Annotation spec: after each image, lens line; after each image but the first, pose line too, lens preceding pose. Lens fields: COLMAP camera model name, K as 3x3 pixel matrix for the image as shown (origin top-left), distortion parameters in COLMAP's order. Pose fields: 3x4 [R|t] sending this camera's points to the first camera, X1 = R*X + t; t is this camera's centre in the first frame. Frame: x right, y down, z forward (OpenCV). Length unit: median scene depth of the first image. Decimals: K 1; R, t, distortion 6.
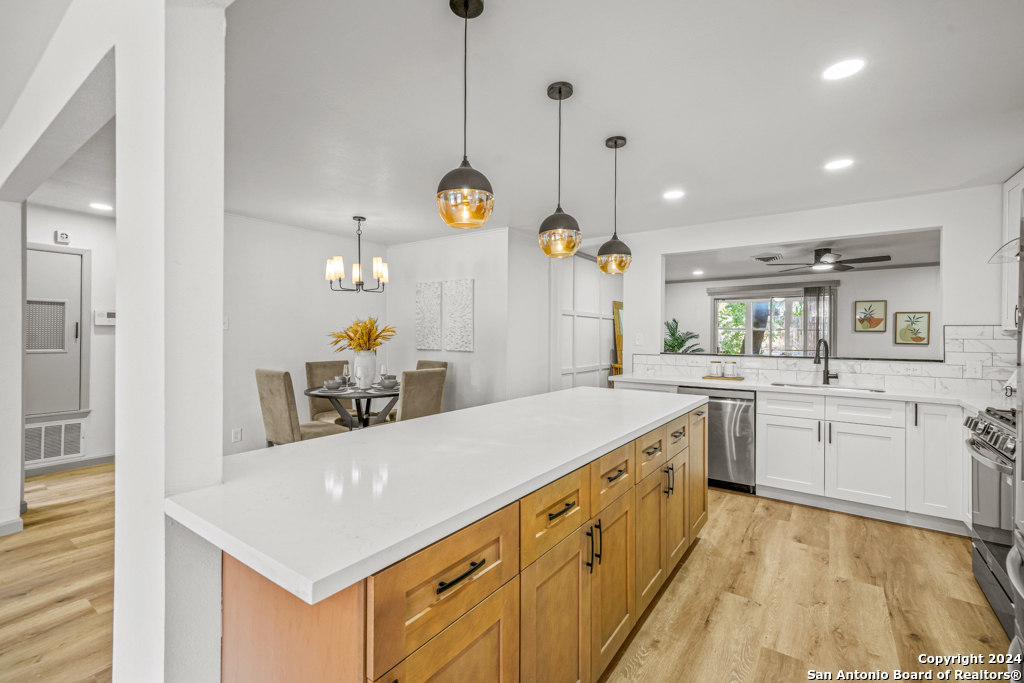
lens RADIAL K [[443.8, 0, 513.7], [0, 443.8, 336.2], [0, 0, 1]] dist [0.003419, 0.000567]
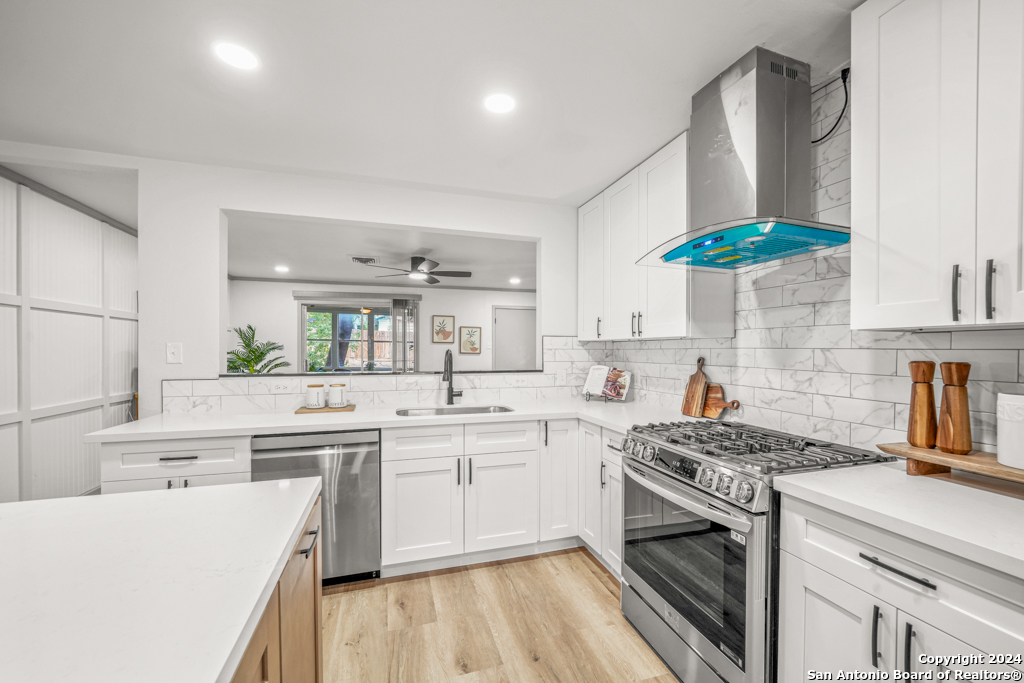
lens RADIAL K [[400.5, 0, 513.5], [0, 400.5, 353.2], [0, 0, 1]] dist [-0.007884, -0.000005]
pose [[0.602586, -0.014068, 0.797930, 0.152683], [0.002768, 0.999875, 0.015538, 0.001066], [-0.798049, -0.007154, 0.602550, 0.392066]]
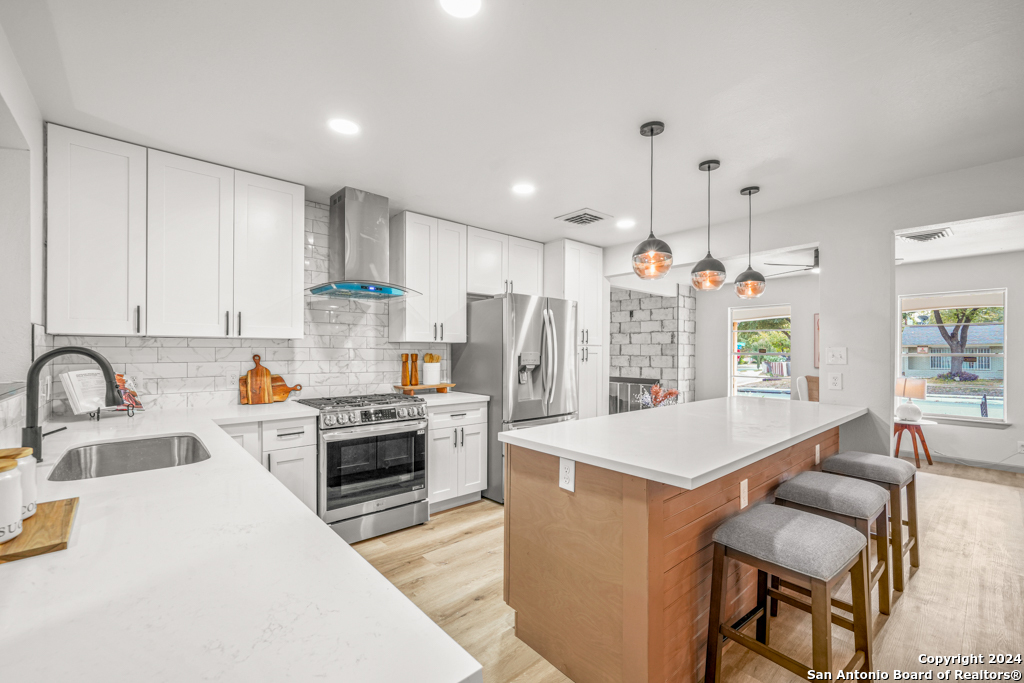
lens RADIAL K [[424.0, 0, 509.8], [0, 424.0, 347.4], [0, 0, 1]] dist [0.001869, 0.000140]
pose [[-0.973123, -0.010939, 0.230028, 0.178588], [-0.013256, 0.999876, -0.008532, 0.004417], [-0.229906, -0.011352, -0.973147, 1.094821]]
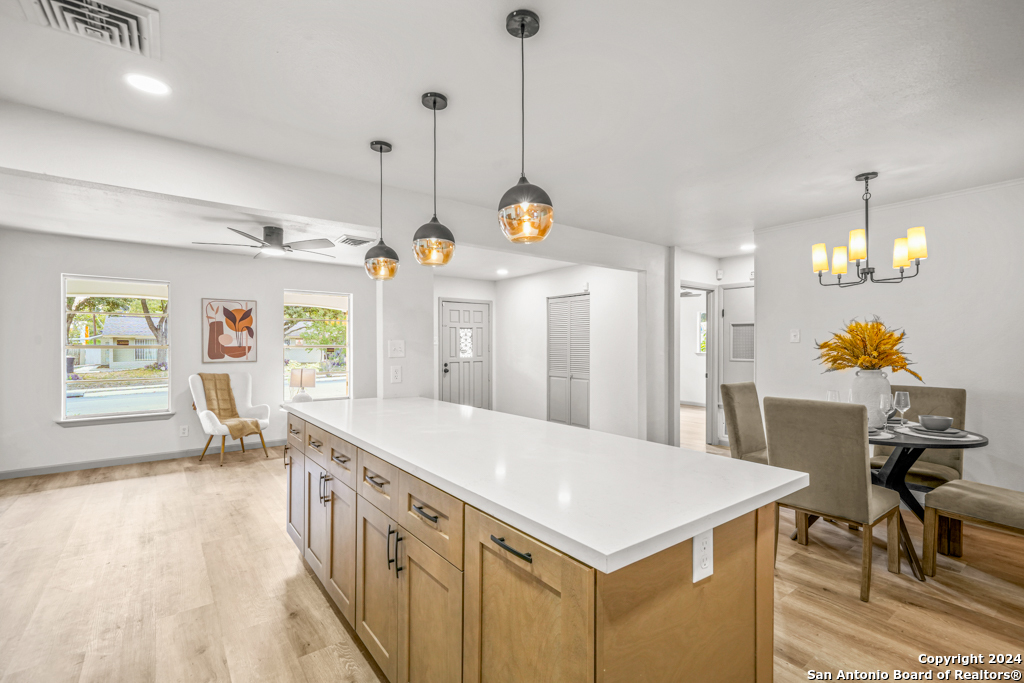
lens RADIAL K [[457.1, 0, 511.6], [0, 457.1, 345.1], [0, 0, 1]] dist [0.000608, 0.000081]
pose [[-0.289563, -0.009676, -0.957110, 0.481836], [-0.004979, 0.999951, -0.008603, 0.004036], [0.957146, 0.002275, -0.289596, 0.676493]]
